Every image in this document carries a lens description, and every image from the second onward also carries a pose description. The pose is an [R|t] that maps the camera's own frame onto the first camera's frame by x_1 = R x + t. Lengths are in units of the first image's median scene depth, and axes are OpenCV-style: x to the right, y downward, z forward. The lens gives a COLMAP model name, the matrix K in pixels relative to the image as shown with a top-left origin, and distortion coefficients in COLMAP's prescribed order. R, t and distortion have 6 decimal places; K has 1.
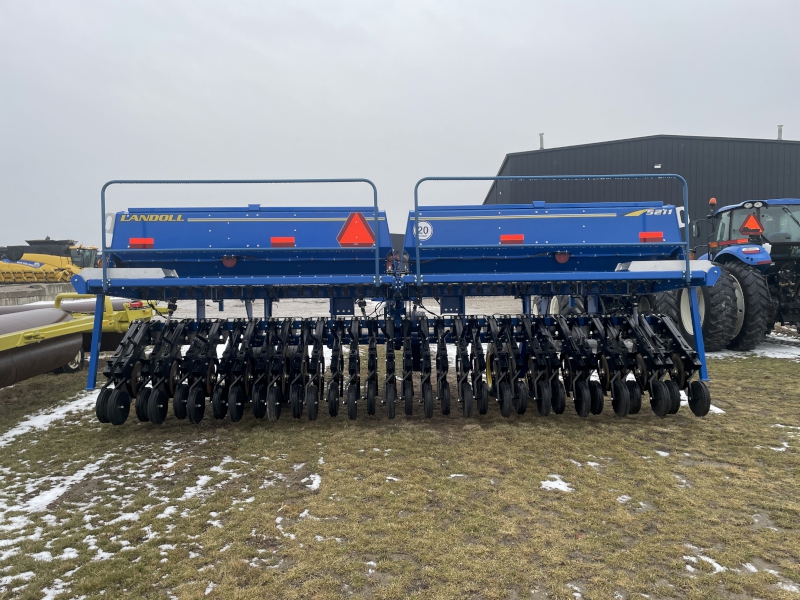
lens RADIAL K [[635.1, 0, 400.0], [0, 635.1, 300.0], [0, 0, 1]] dist [0.115591, -0.188687]
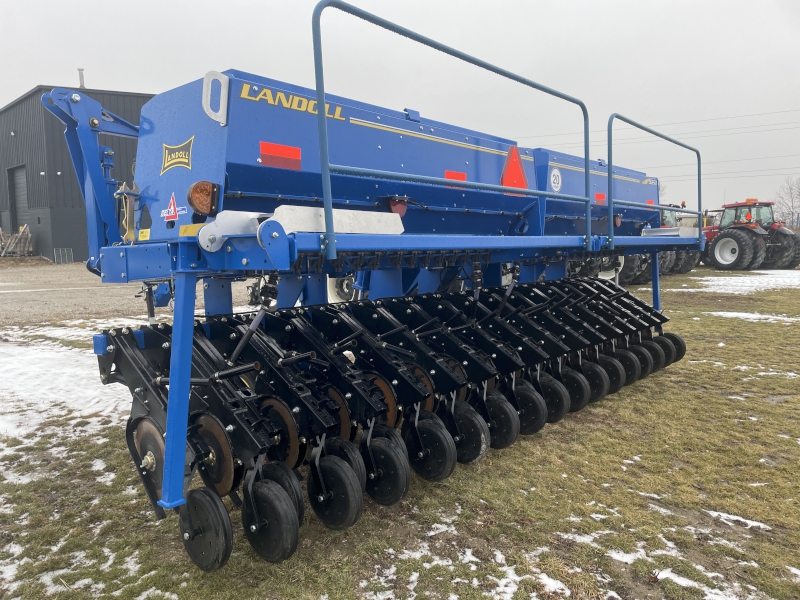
lens RADIAL K [[635.1, 0, 400.0], [0, 635.1, 300.0], [0, 0, 1]] dist [0.115591, -0.188687]
pose [[0.587247, -0.066503, 0.806671, -0.760715], [-0.013324, 0.995690, 0.091785, -0.032232], [-0.809298, -0.064649, 0.583830, 0.700073]]
